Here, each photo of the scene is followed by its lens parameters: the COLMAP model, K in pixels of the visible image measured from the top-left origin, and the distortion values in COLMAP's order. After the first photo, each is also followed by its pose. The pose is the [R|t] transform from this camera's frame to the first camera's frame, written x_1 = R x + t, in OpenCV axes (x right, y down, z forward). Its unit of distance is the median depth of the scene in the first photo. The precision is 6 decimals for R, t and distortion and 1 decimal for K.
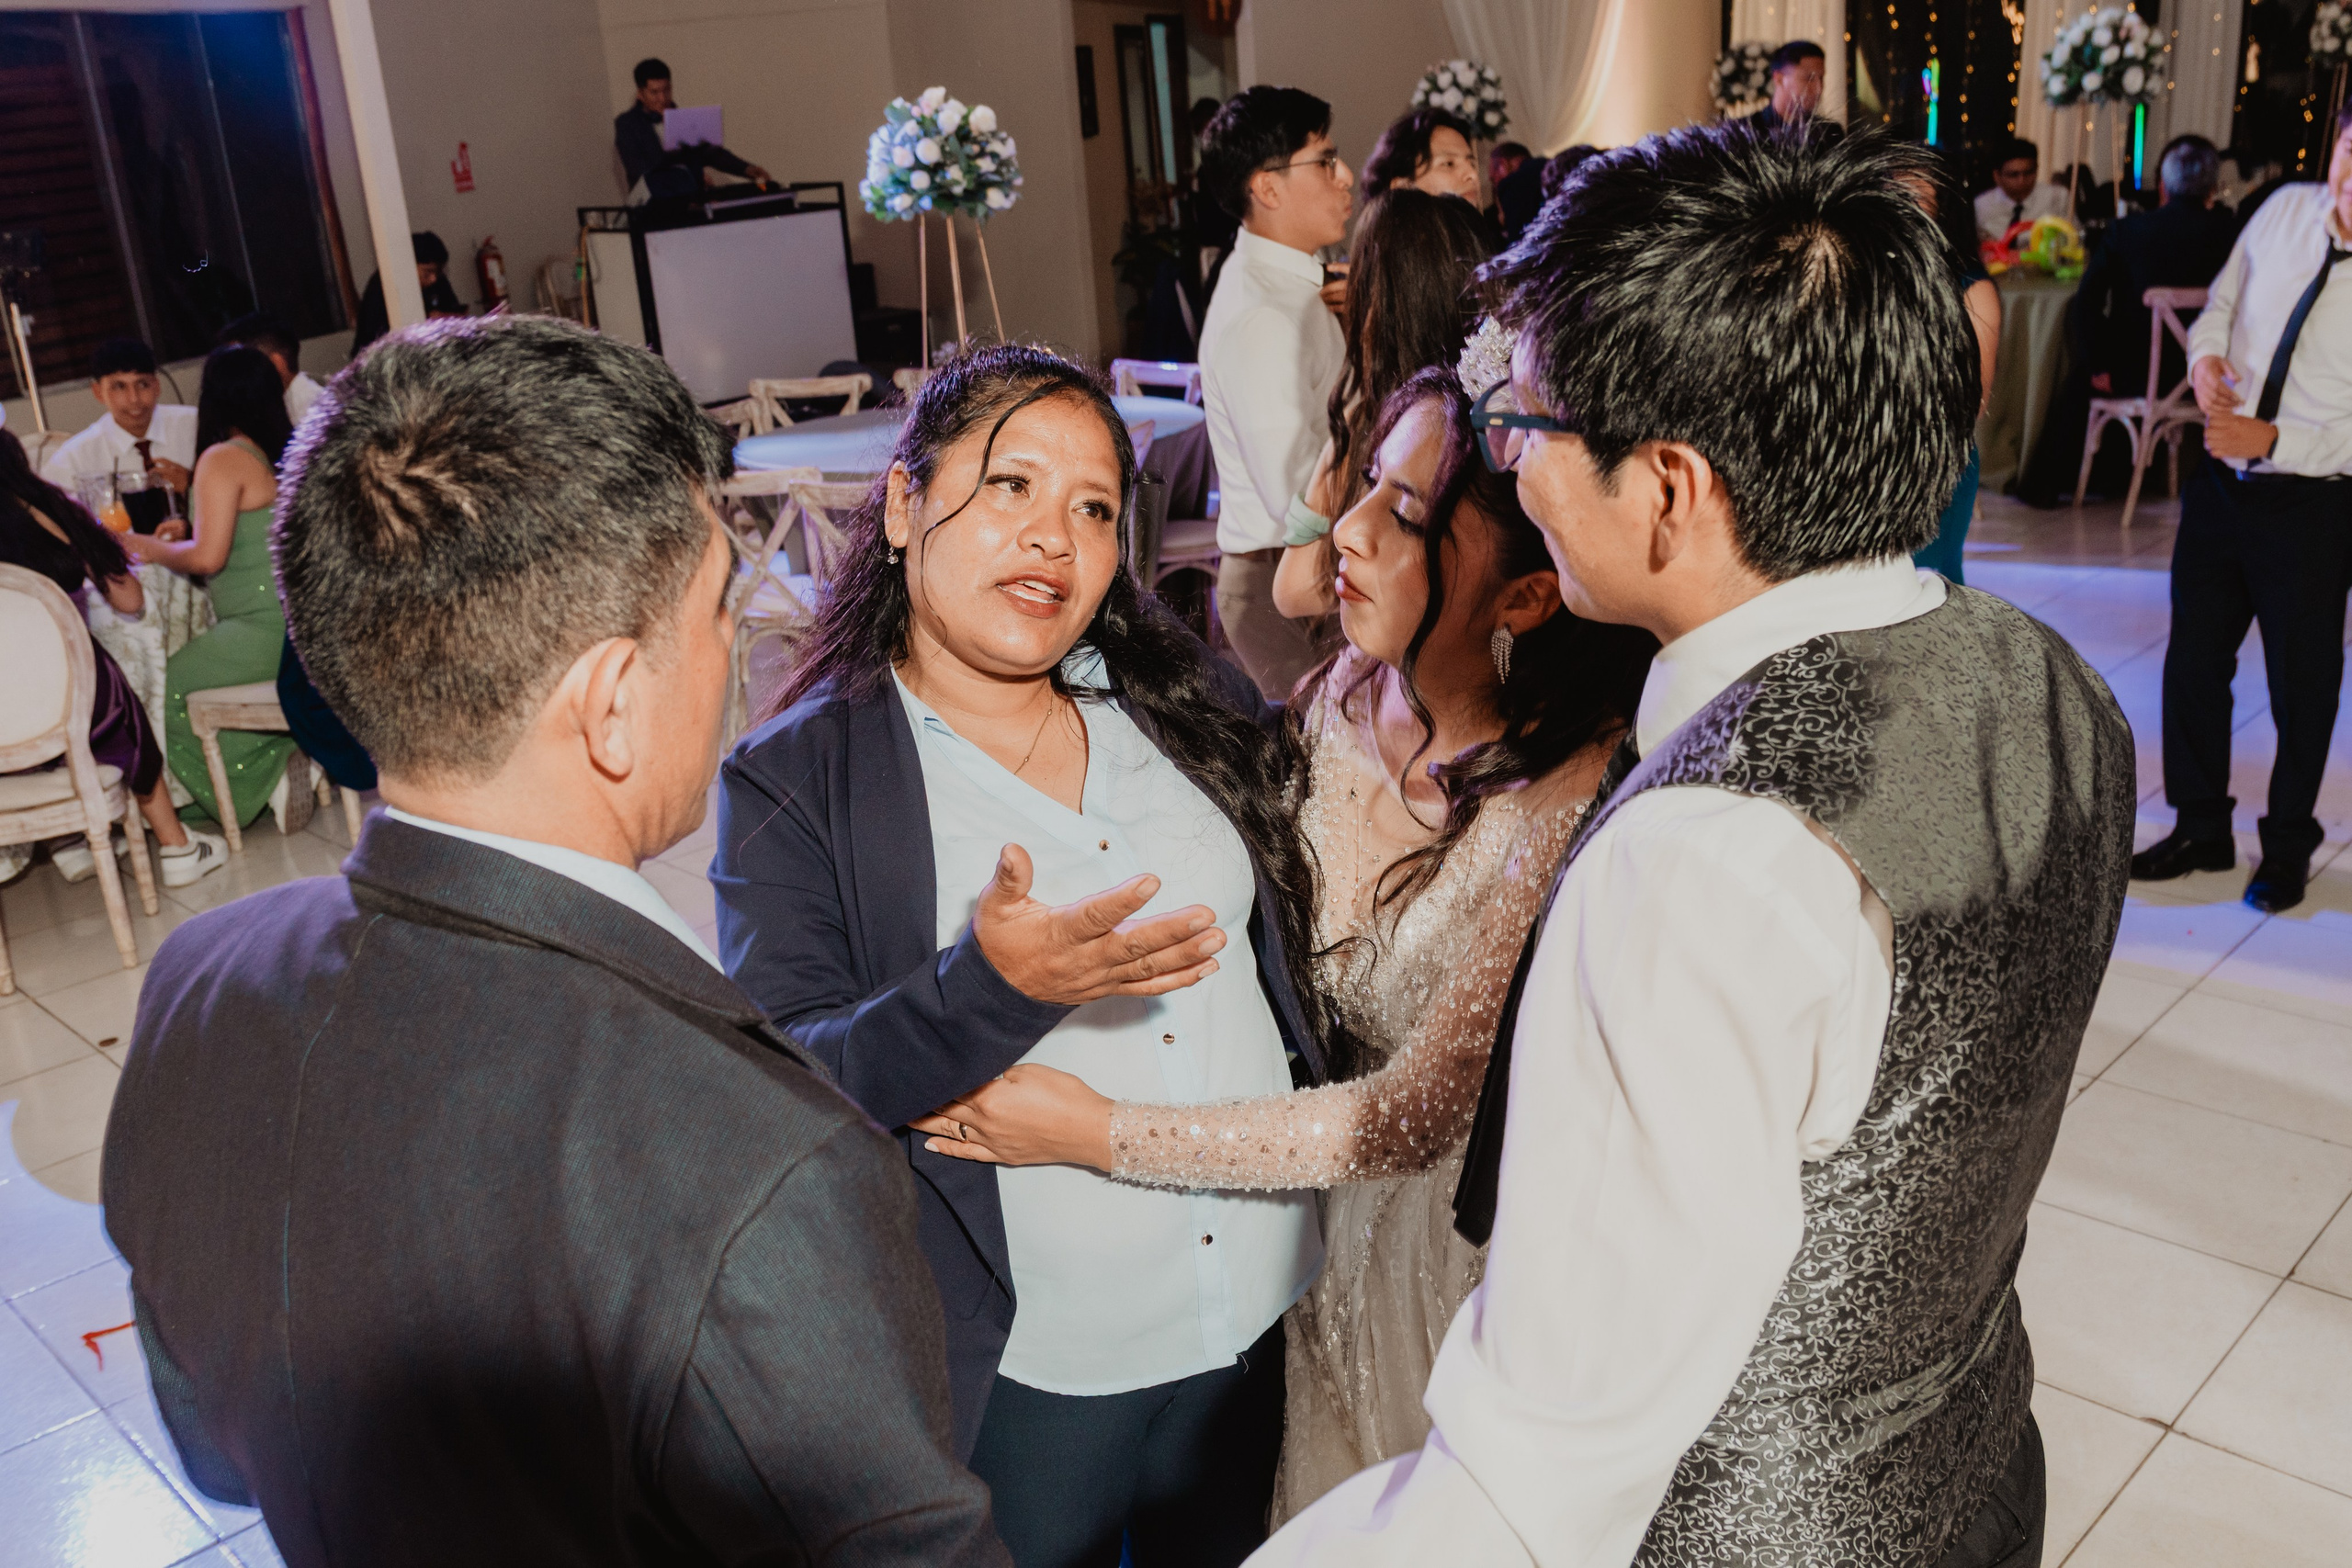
lens RADIAL K [[2036.7, 0, 1176.0], [0, 2036.7, 784.0], [0, 0, 1]] dist [-0.037195, 0.012873]
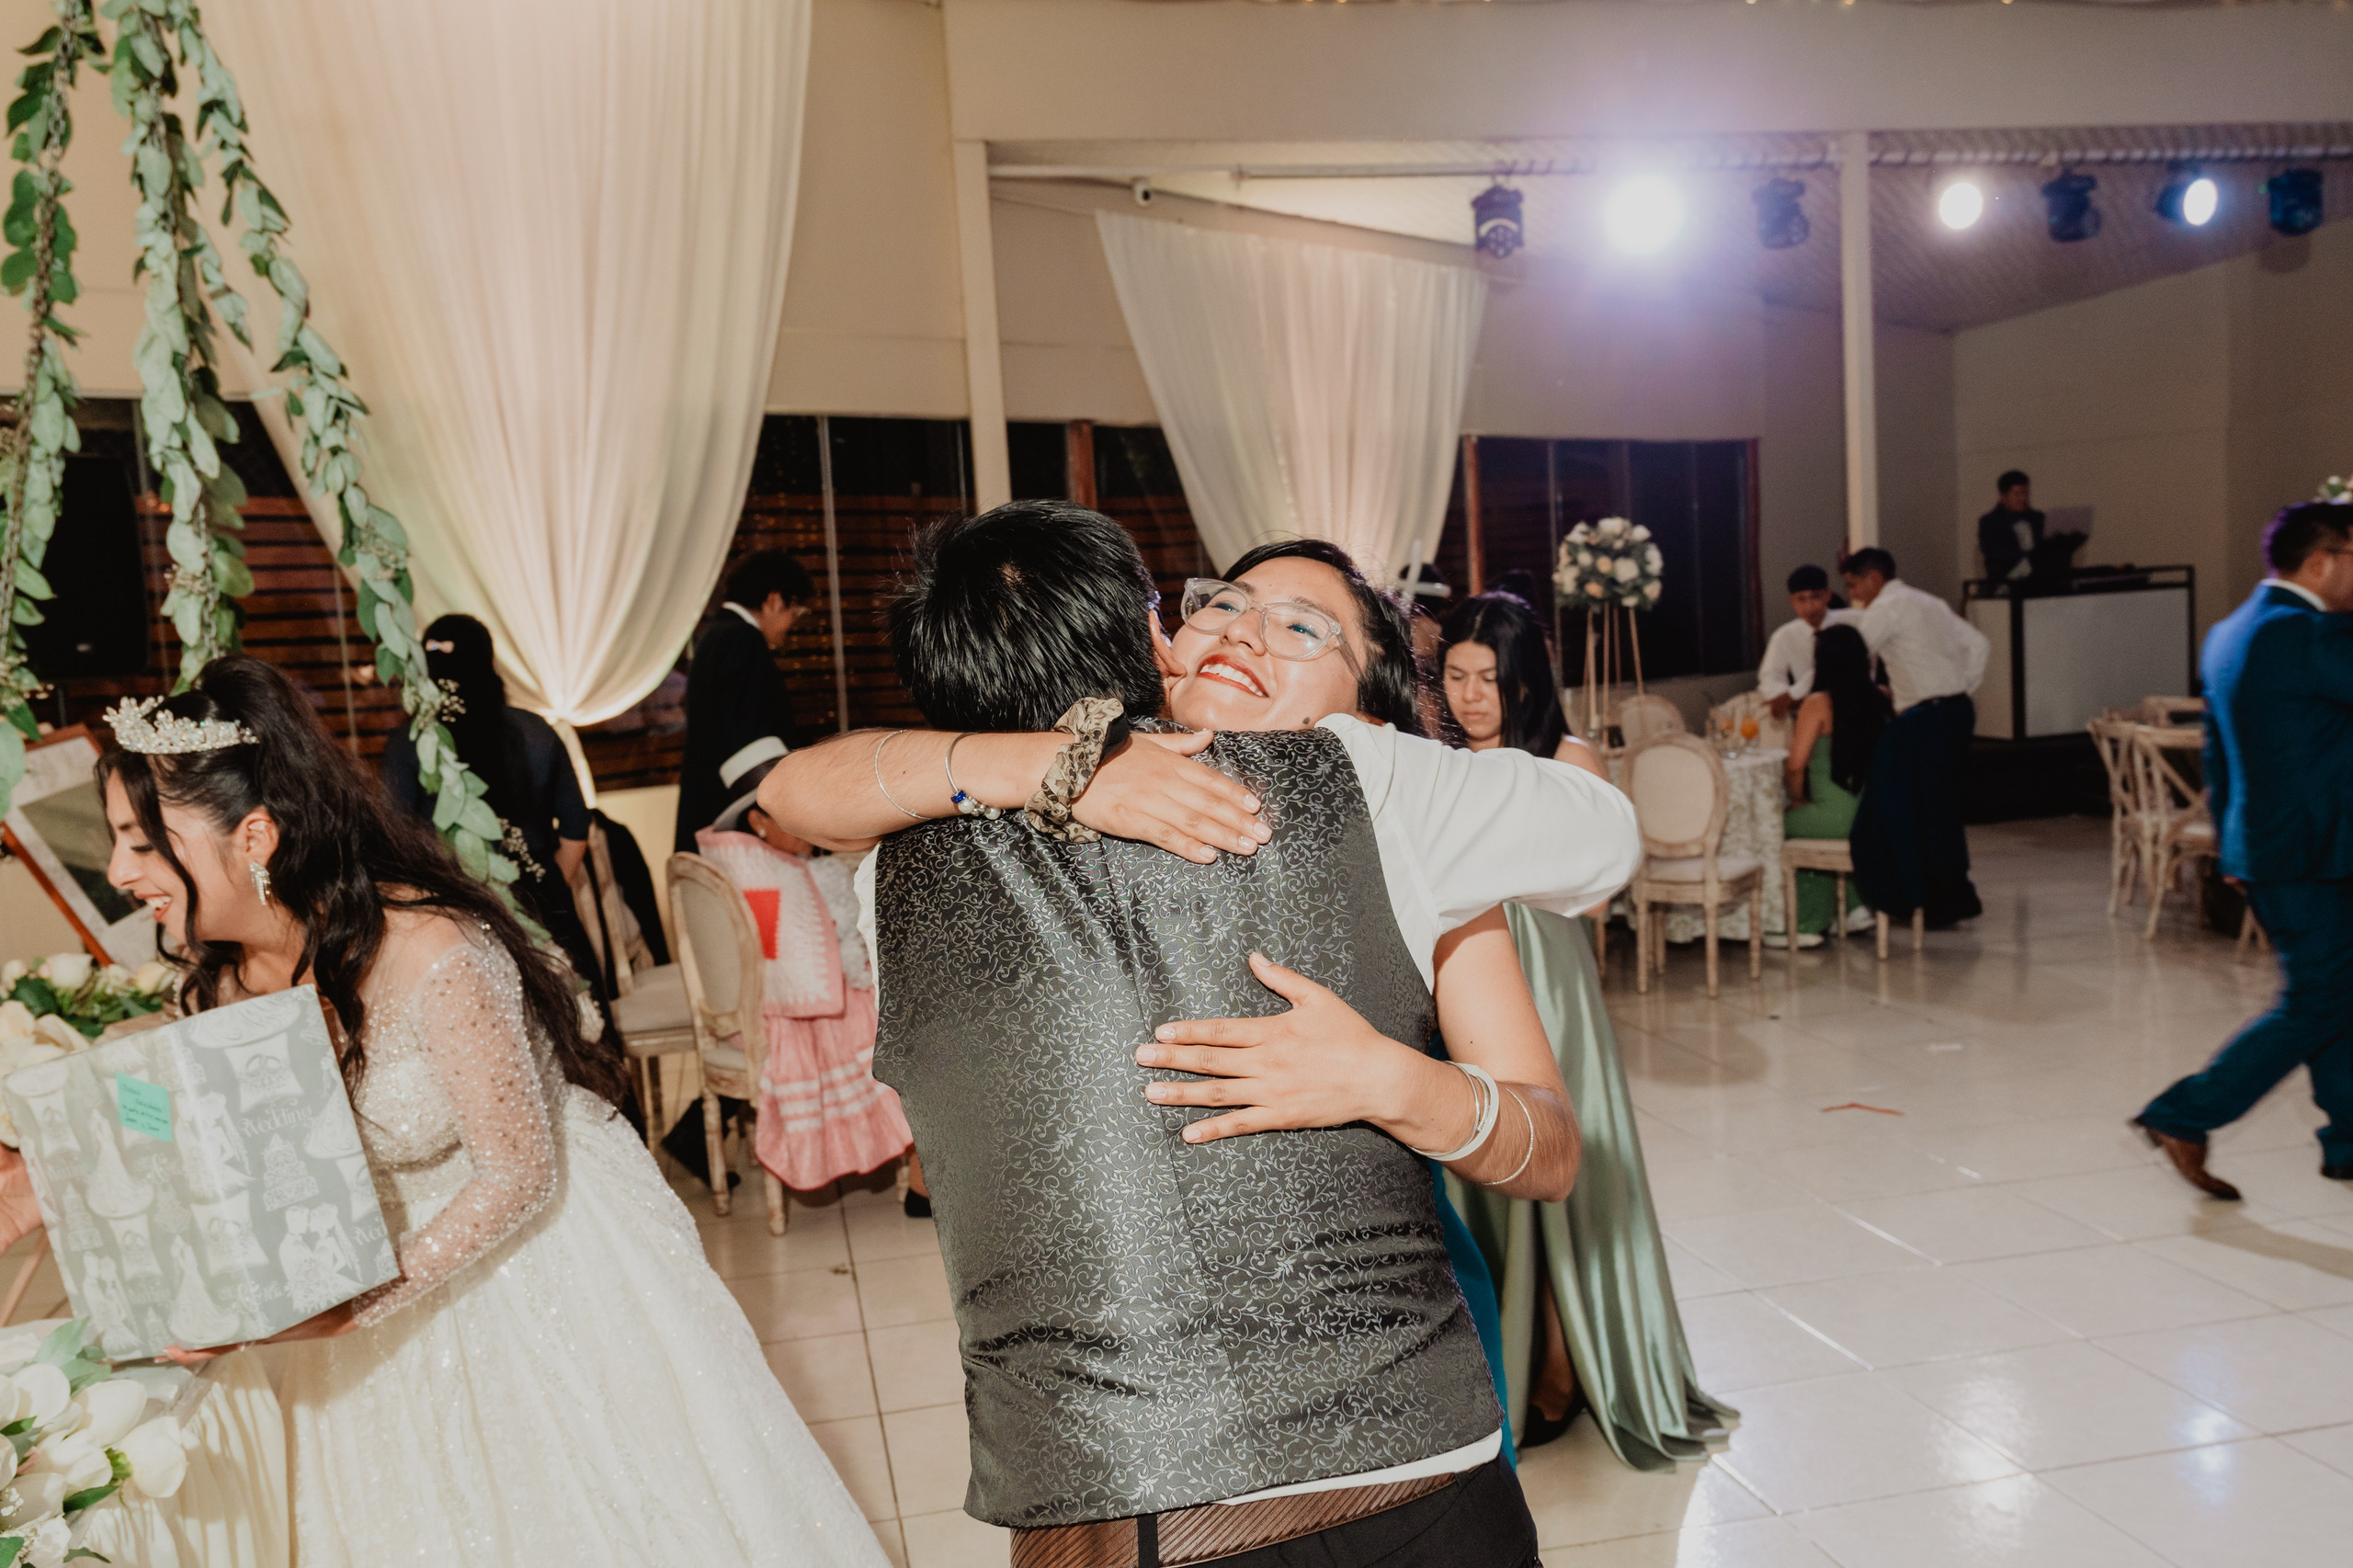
lens RADIAL K [[1914.2, 0, 1173.7], [0, 1914.2, 792.6], [0, 0, 1]] dist [0.020305, 0.004496]
pose [[0.840173, 0.072576, -0.537441, -0.063124], [-0.175729, 0.973969, -0.143190, 0.140770], [0.513058, 0.214748, 0.831056, -0.314794]]
